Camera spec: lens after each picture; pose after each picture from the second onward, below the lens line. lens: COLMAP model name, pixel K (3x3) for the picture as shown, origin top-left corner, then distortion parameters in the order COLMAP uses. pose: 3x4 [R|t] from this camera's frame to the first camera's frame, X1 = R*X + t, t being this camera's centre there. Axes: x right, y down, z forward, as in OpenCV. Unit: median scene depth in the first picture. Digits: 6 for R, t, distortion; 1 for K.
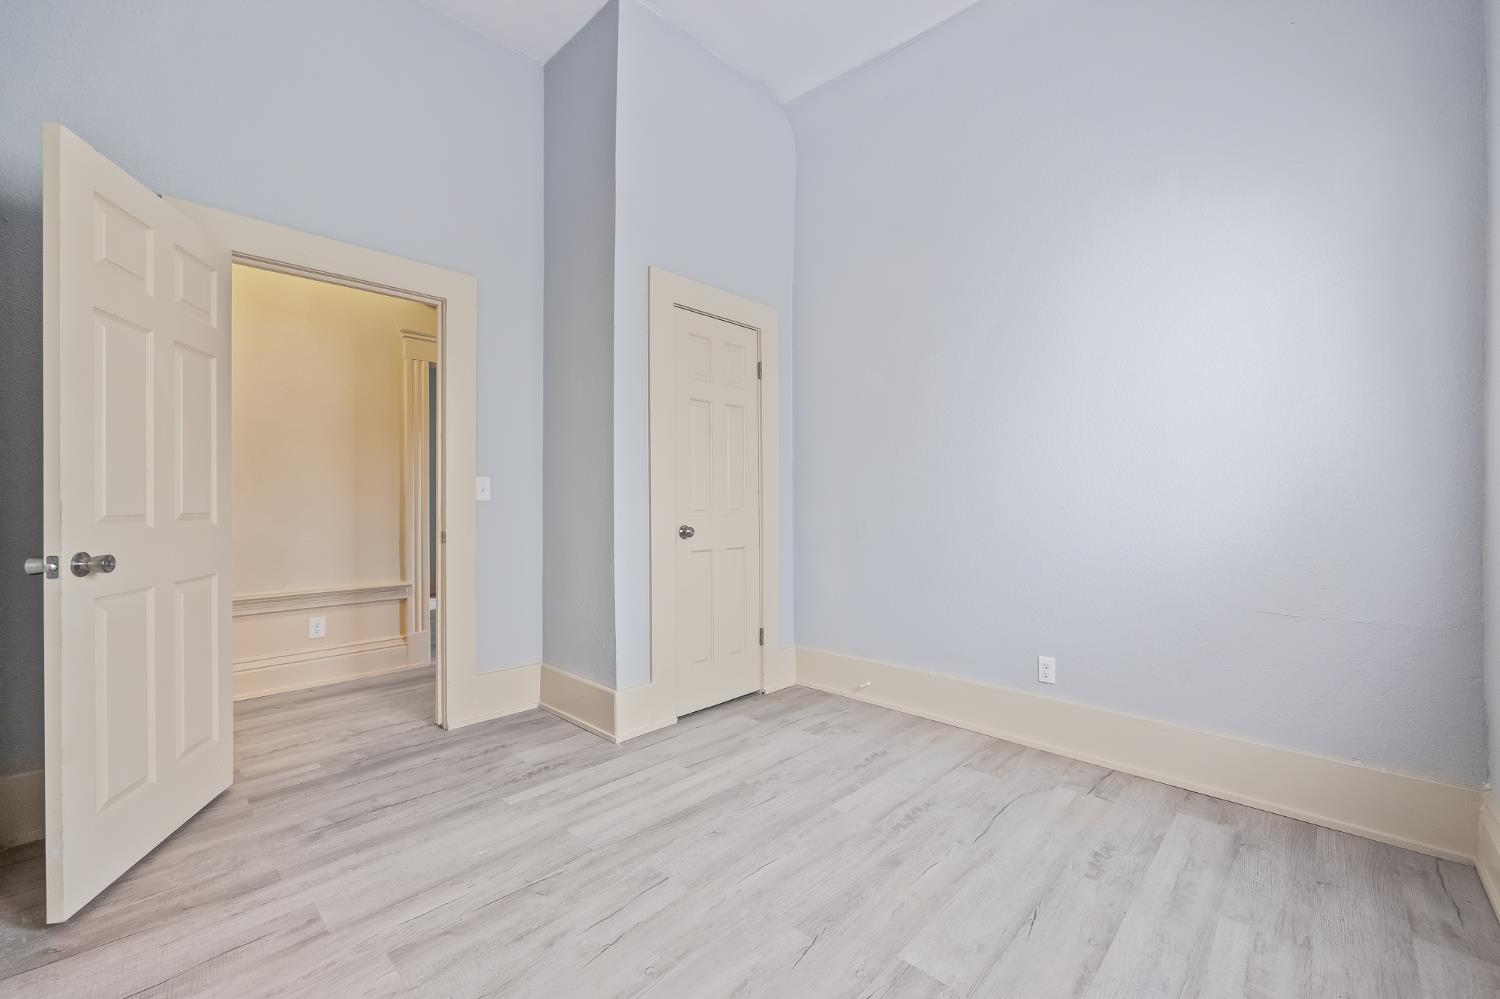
lens RADIAL K [[608.1, 0, 756.4], [0, 608.1, 507.2], [0, 0, 1]] dist [0.000331, 0.000681]
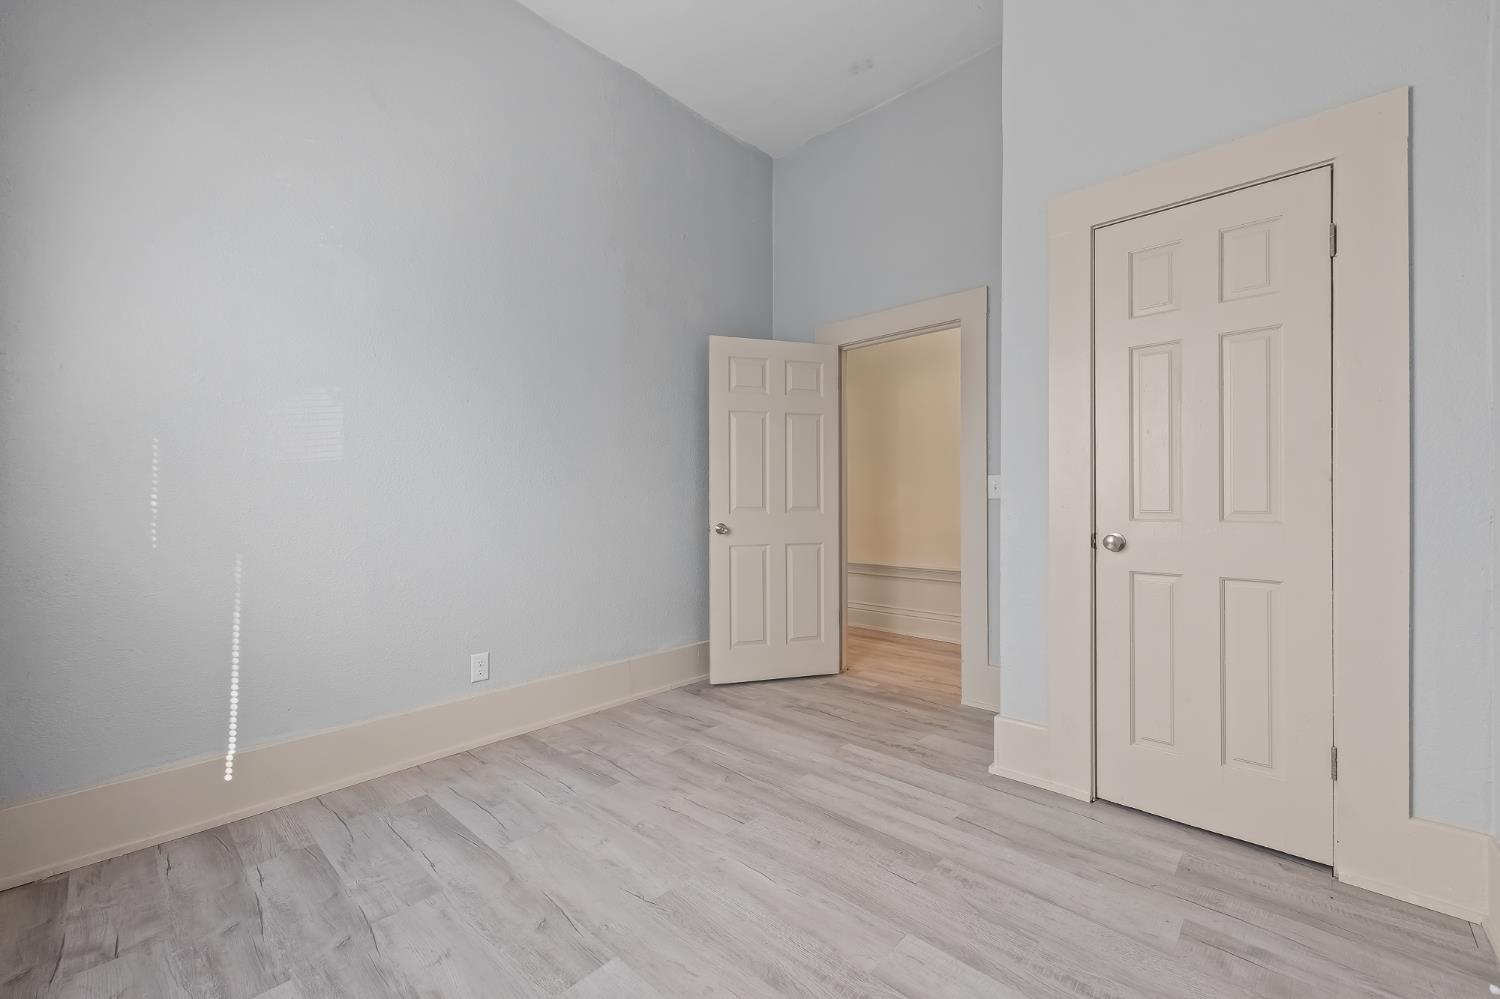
lens RADIAL K [[608.1, 0, 756.4], [0, 608.1, 507.2], [0, 0, 1]] dist [0.000331, 0.000681]
pose [[0.011052, 0.011241, -0.999876, 0.813695], [-0.004678, 0.999926, 0.011189, -0.011336], [0.999928, 0.004553, 0.011104, 0.803379]]
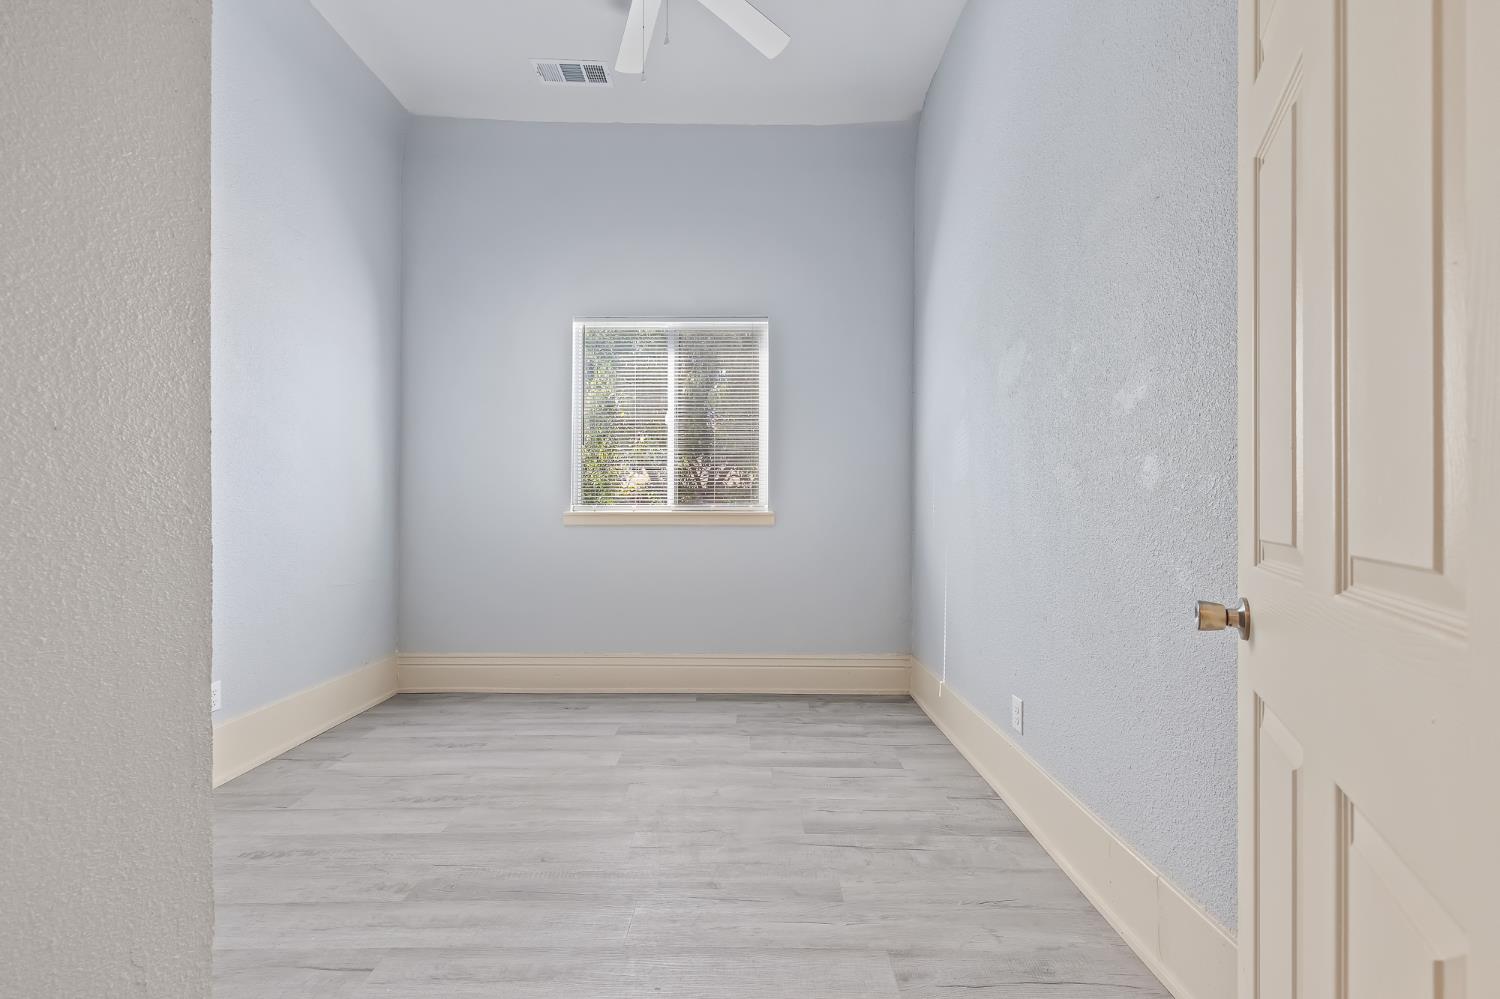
lens RADIAL K [[616.6, 0, 738.1], [0, 616.6, 504.2], [0, 0, 1]] dist [0.000195, 0.000191]
pose [[-0.670974, 0.006112, 0.741455, -0.892867], [0.006289, 0.999977, -0.002553, -0.013126], [-0.741454, 0.002950, -0.670997, 1.282486]]
